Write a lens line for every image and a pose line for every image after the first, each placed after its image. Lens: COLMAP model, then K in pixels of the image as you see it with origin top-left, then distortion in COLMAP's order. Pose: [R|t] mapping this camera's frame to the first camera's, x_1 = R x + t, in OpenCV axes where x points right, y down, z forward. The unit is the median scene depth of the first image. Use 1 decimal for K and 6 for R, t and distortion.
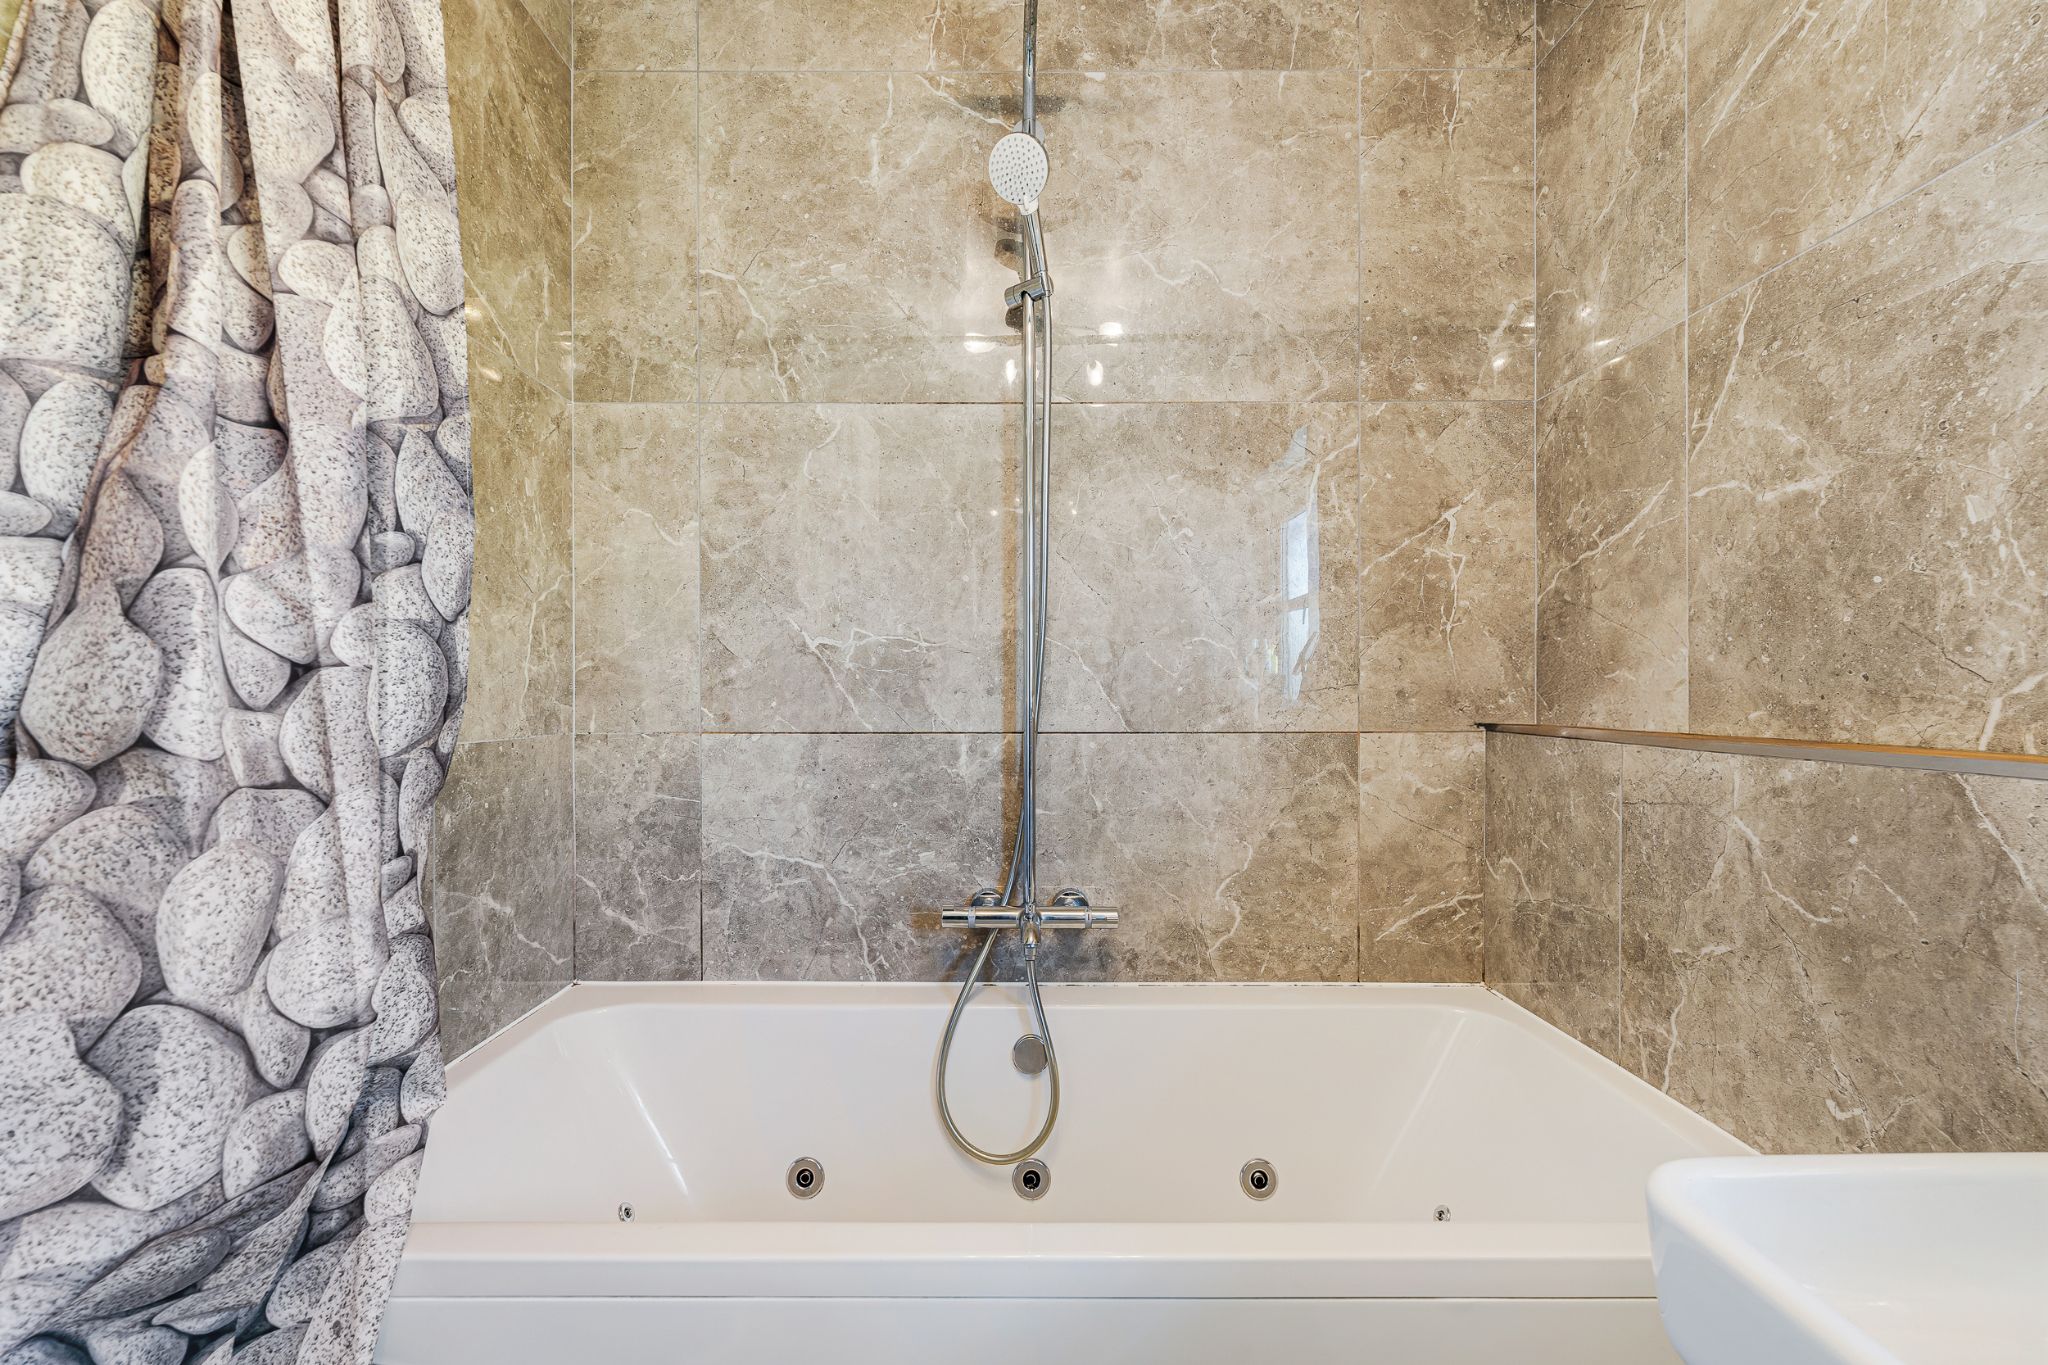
lens RADIAL K [[836.5, 0, 1024.8], [0, 836.5, 687.0], [0, 0, 1]] dist [-0.001550, 0.000512]
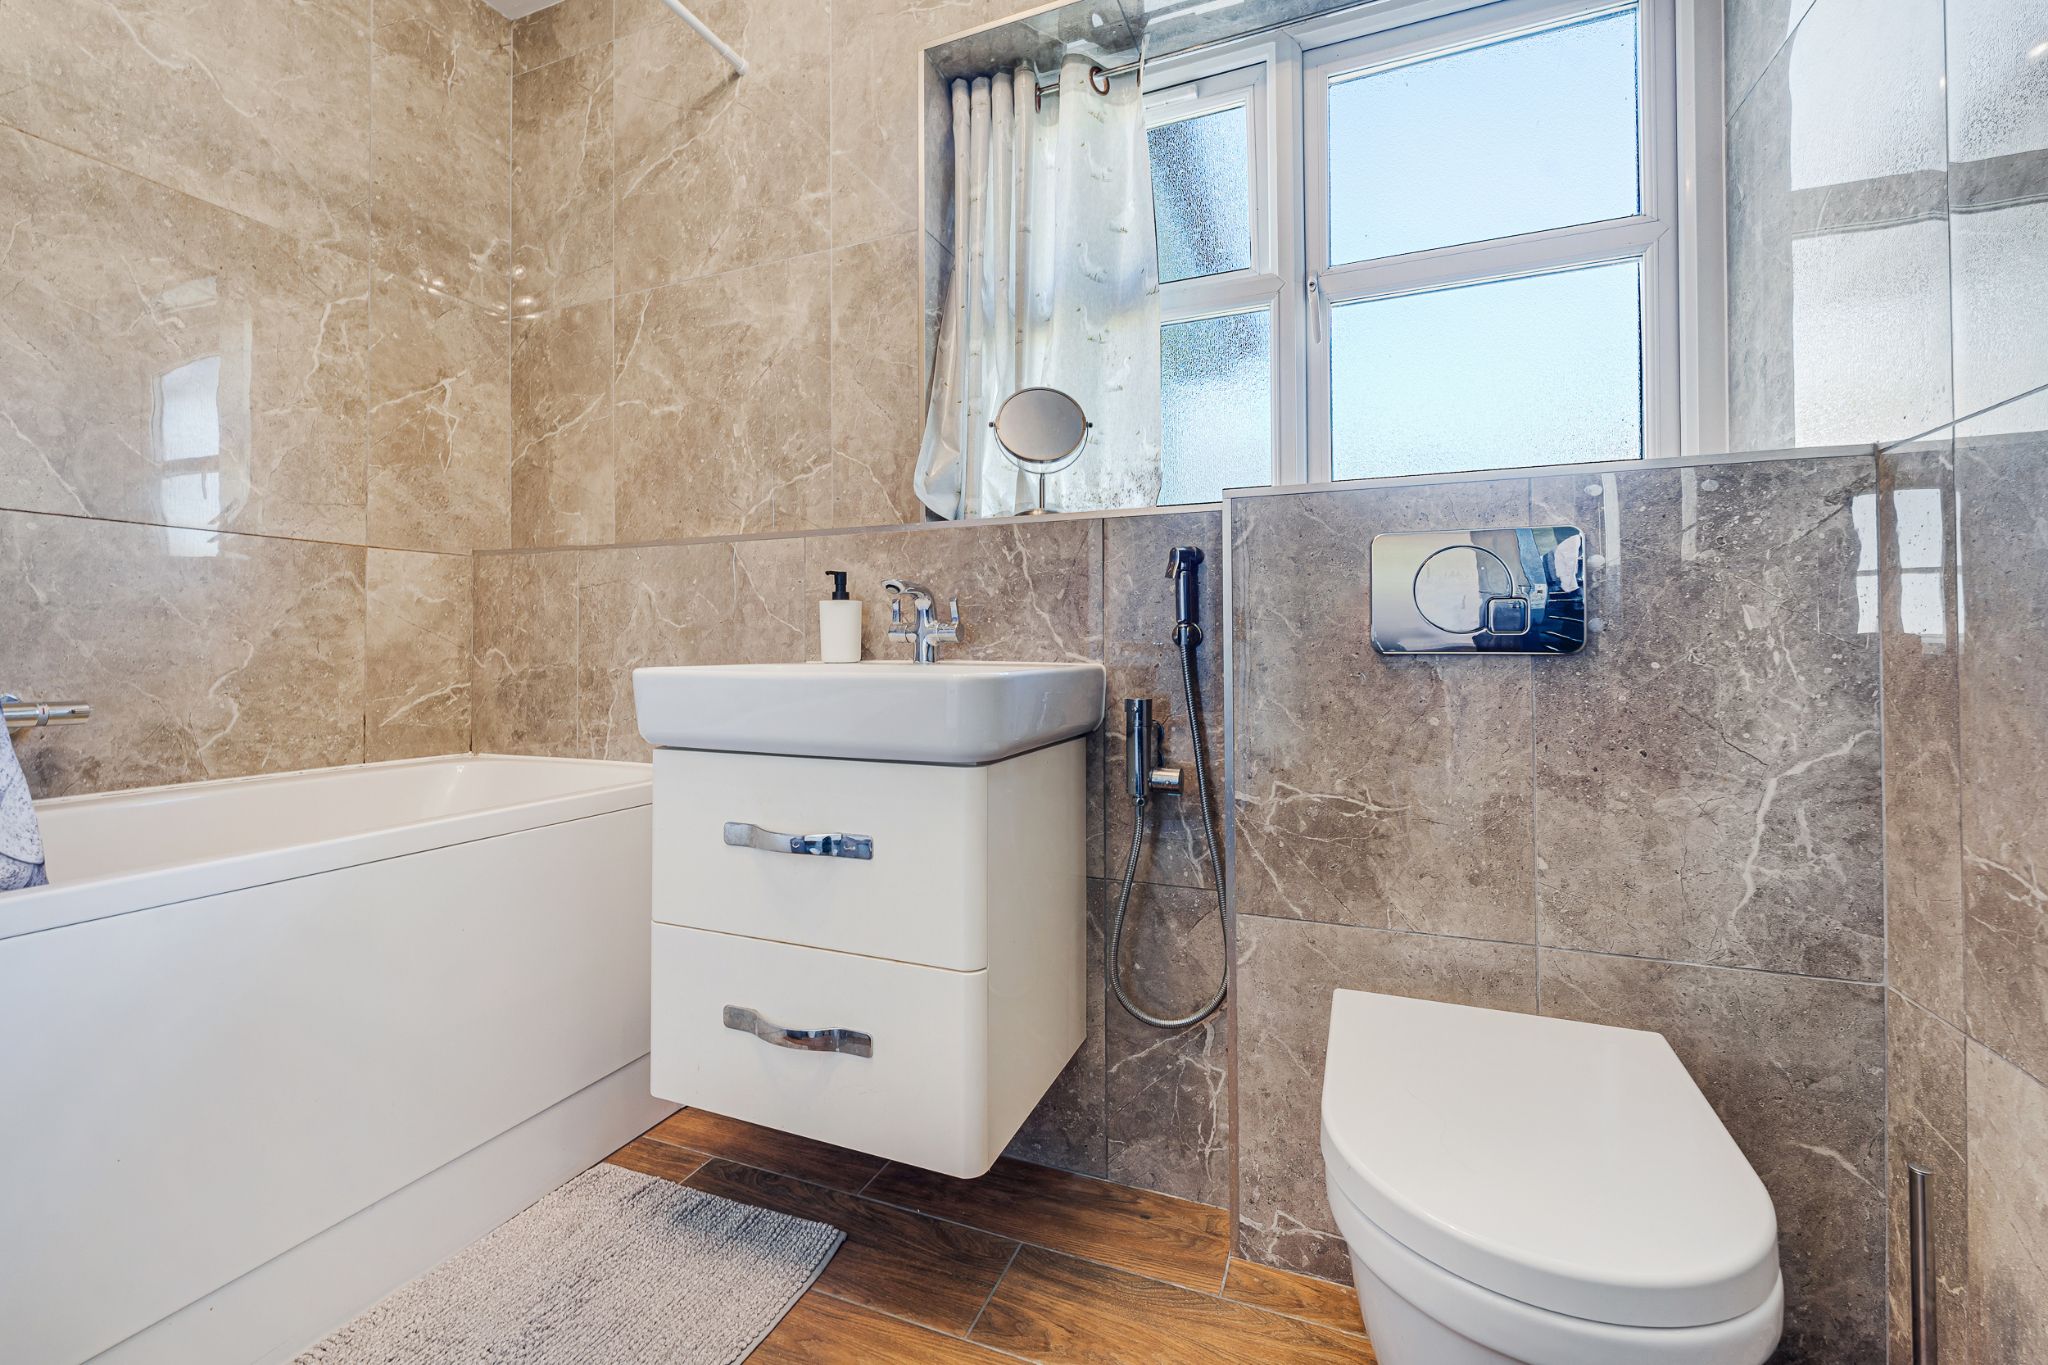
lens RADIAL K [[836.5, 0, 1028.0], [0, 836.5, 642.5], [0, 0, 1]] dist [-0.001550, 0.000512]
pose [[0.371755, 0.003556, 0.928324, -0.349085], [0.004689, 0.999973, -0.005708, 0.204688], [-0.928319, 0.006475, 0.371729, -0.297603]]
